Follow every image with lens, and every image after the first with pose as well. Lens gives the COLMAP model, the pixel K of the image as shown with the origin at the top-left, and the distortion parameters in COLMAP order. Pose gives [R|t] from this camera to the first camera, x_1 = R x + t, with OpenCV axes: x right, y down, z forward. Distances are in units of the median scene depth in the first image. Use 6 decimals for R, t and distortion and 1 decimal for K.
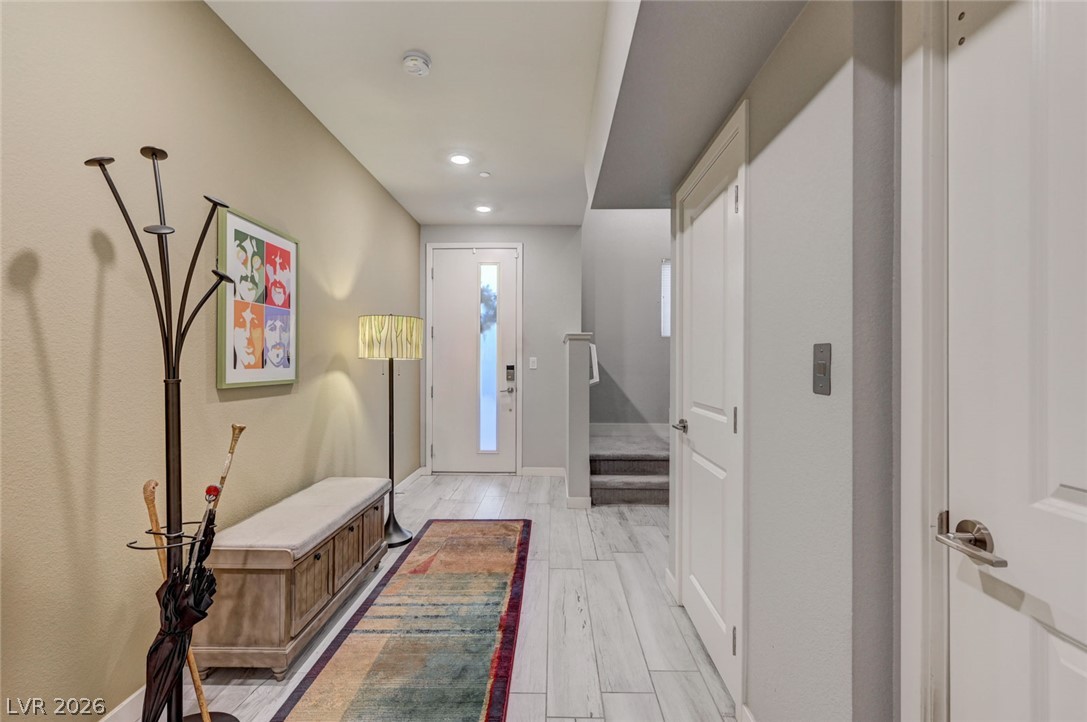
lens RADIAL K [[473.0, 0, 544.6], [0, 473.0, 364.7], [0, 0, 1]] dist [-0.000423, -0.000548]
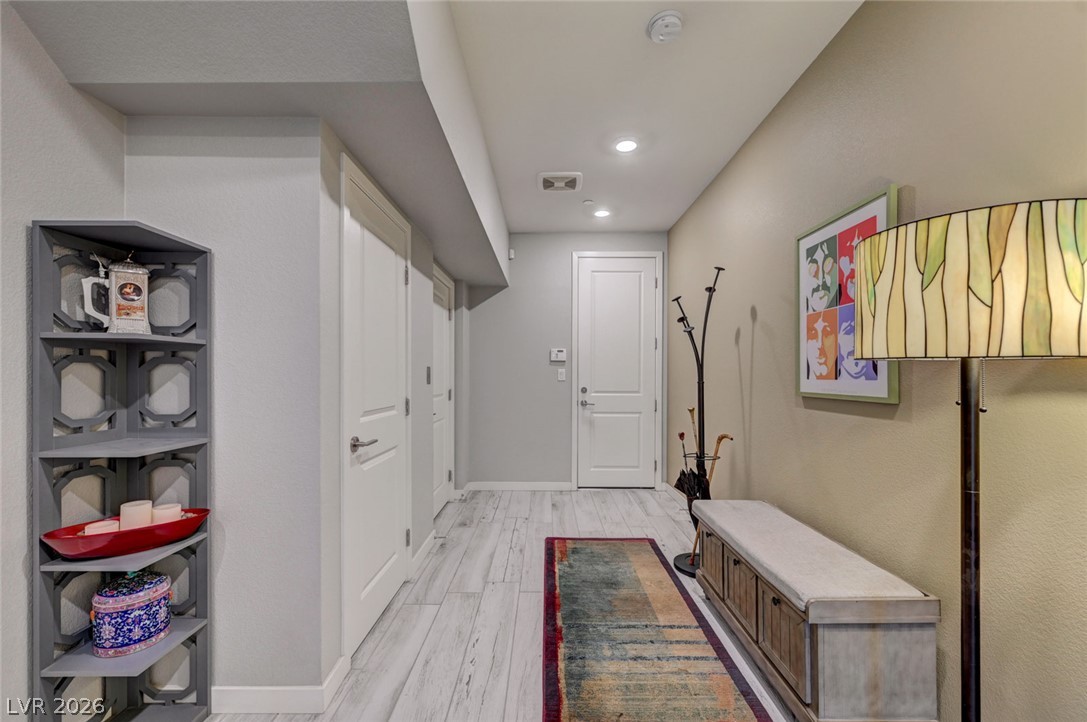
lens RADIAL K [[473.0, 0, 543.6], [0, 473.0, 369.2], [0, 0, 1]] dist [-0.000423, -0.000548]
pose [[-0.999974, -0.003659, -0.006165, -0.046498], [-0.003619, 0.999972, -0.006549, -0.004074], [0.006189, -0.006527, -0.999960, 1.939664]]
